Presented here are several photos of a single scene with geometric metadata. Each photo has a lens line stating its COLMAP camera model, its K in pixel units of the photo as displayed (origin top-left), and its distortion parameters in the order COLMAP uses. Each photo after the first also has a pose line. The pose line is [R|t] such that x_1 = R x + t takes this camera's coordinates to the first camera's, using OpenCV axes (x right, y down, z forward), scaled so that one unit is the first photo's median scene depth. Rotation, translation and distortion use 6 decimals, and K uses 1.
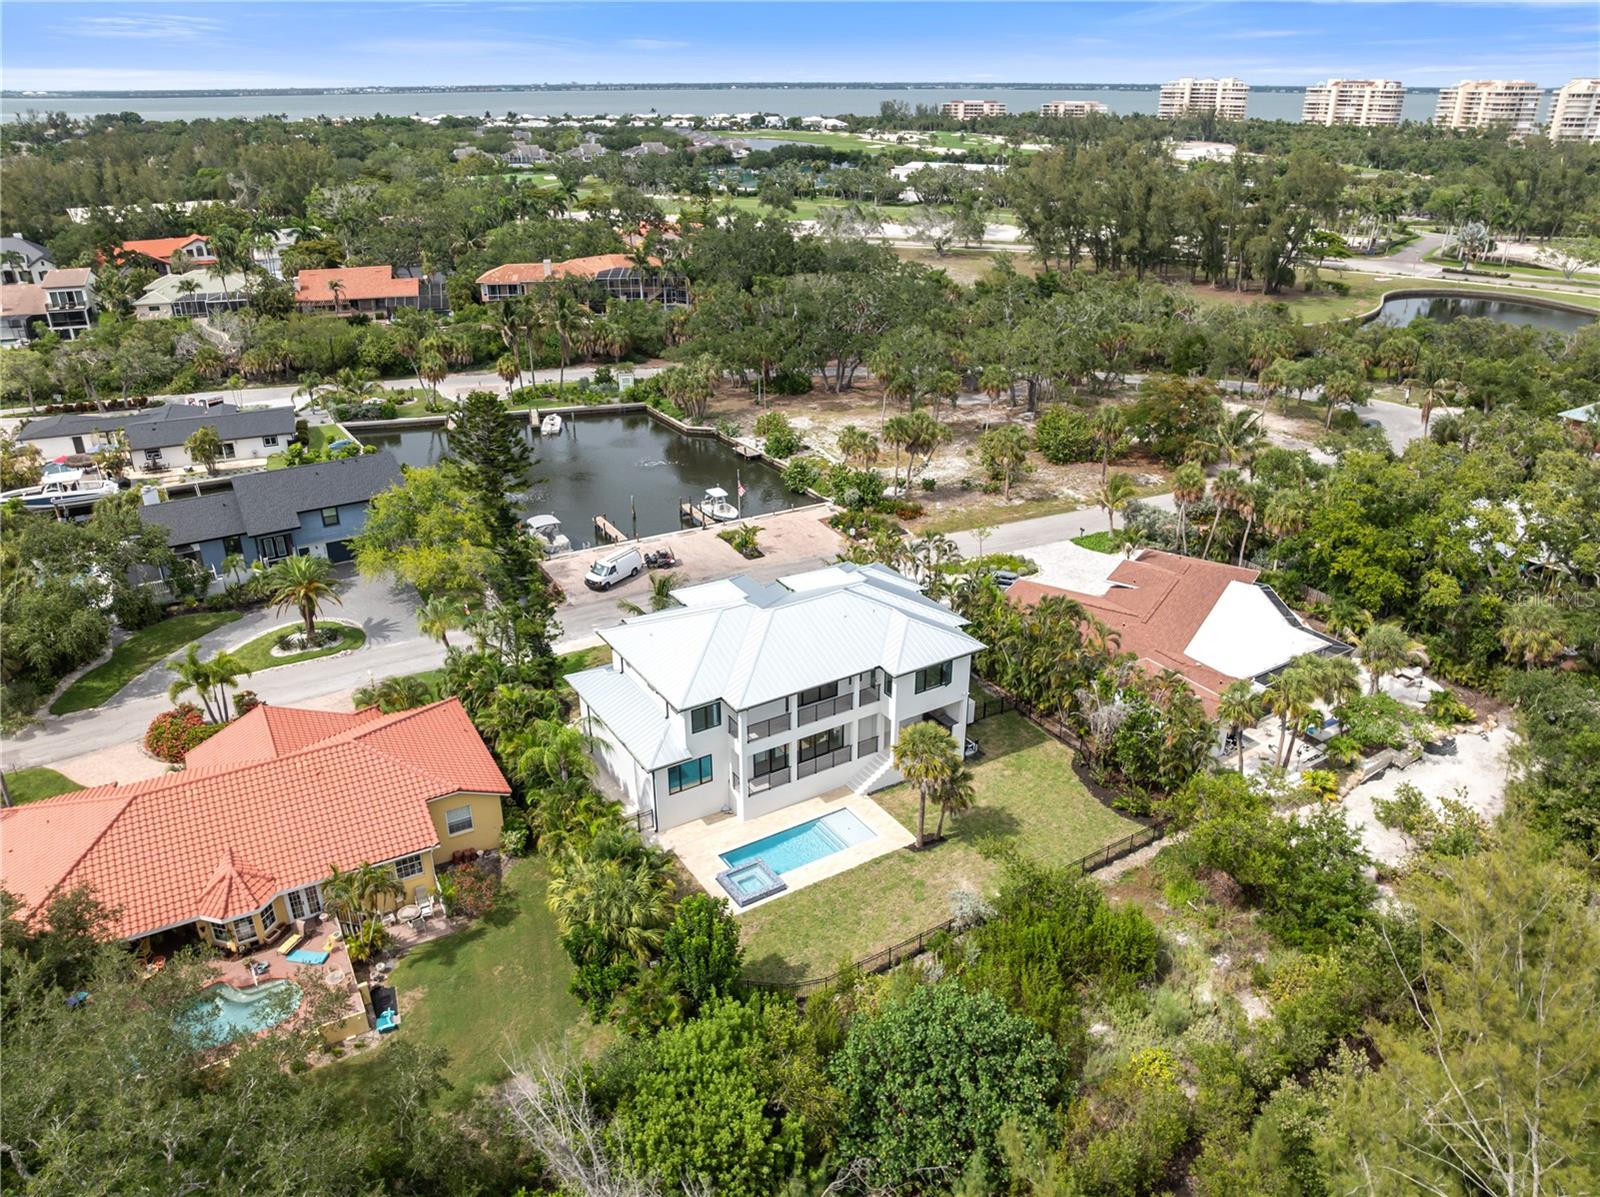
lens RADIAL K [[1122.1, 0, 797.0], [0, 1122.1, 597.7], [0, 0, 1]] dist [-0.038292, 0.002419]
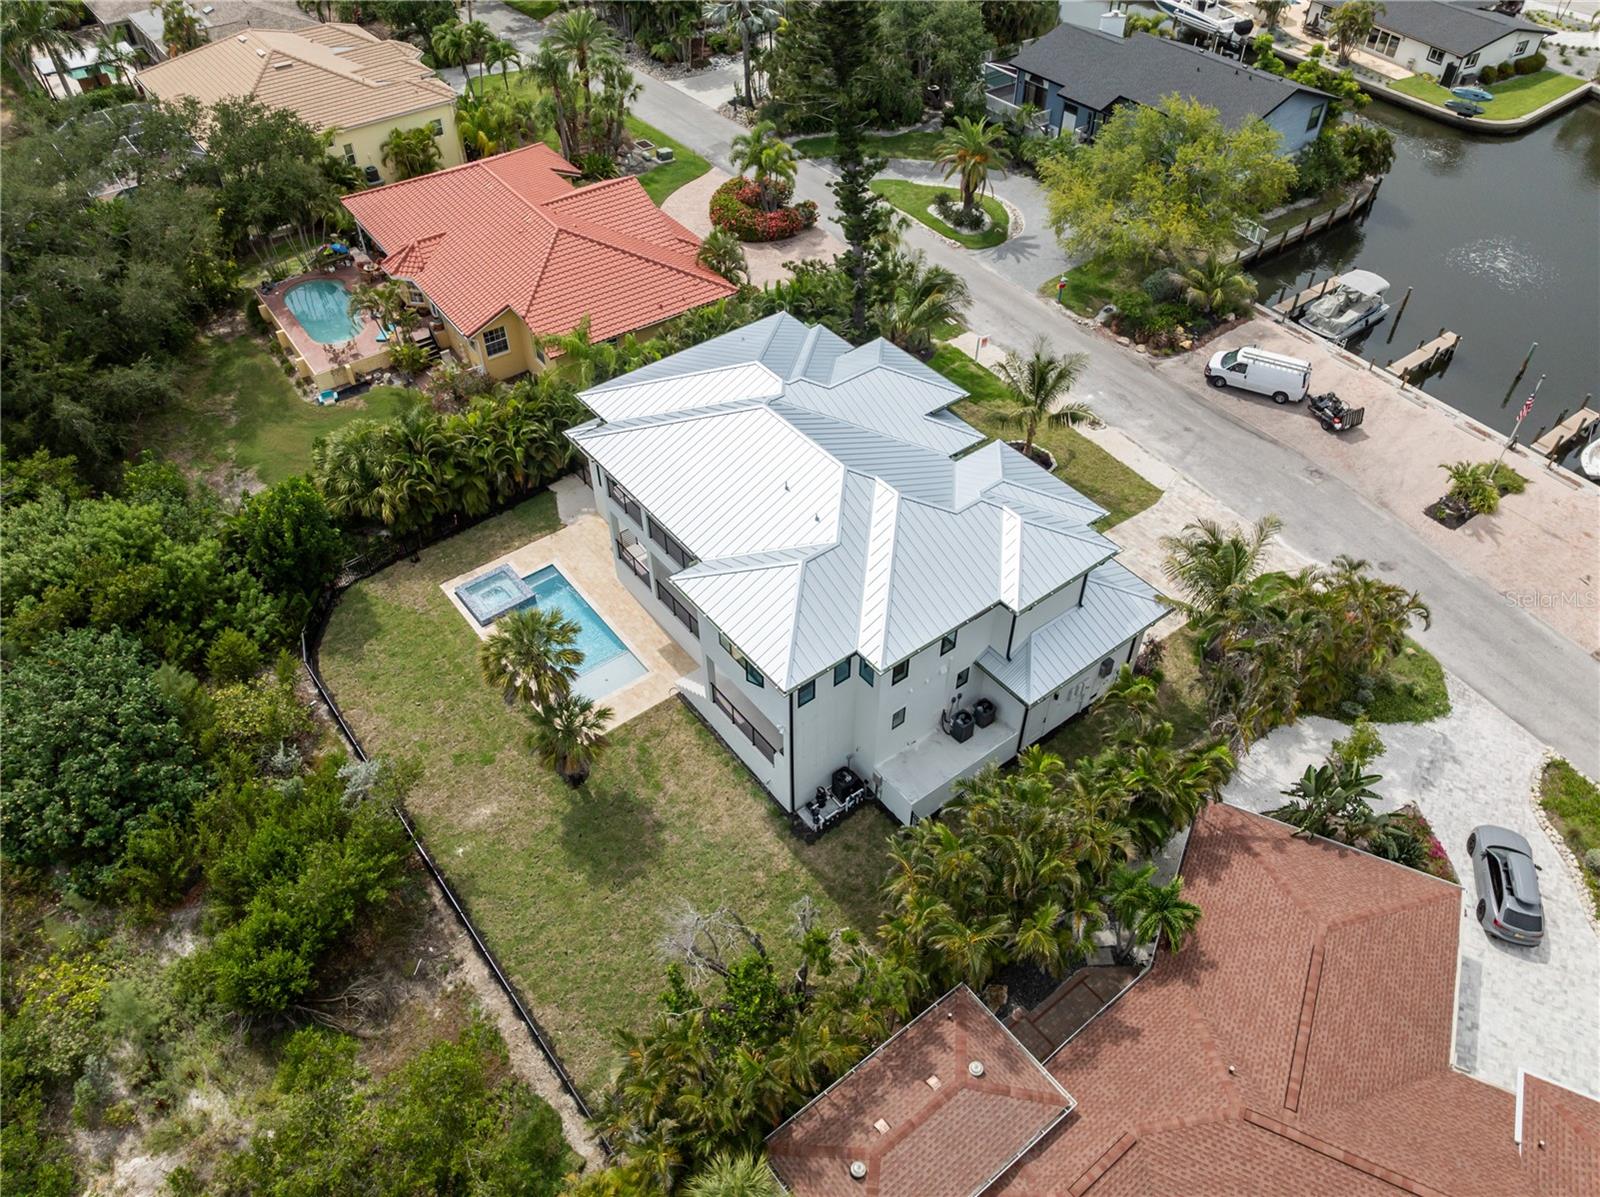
lens RADIAL K [[1122.1, 0, 796.8], [0, 1122.1, 602.8], [0, 0, 1]] dist [-0.038292, 0.002419]
pose [[0.101455, 0.703786, -0.703131, 0.379624], [-0.415637, 0.672124, 0.612777, -0.233018], [0.903854, 0.230078, 0.360710, 0.583311]]
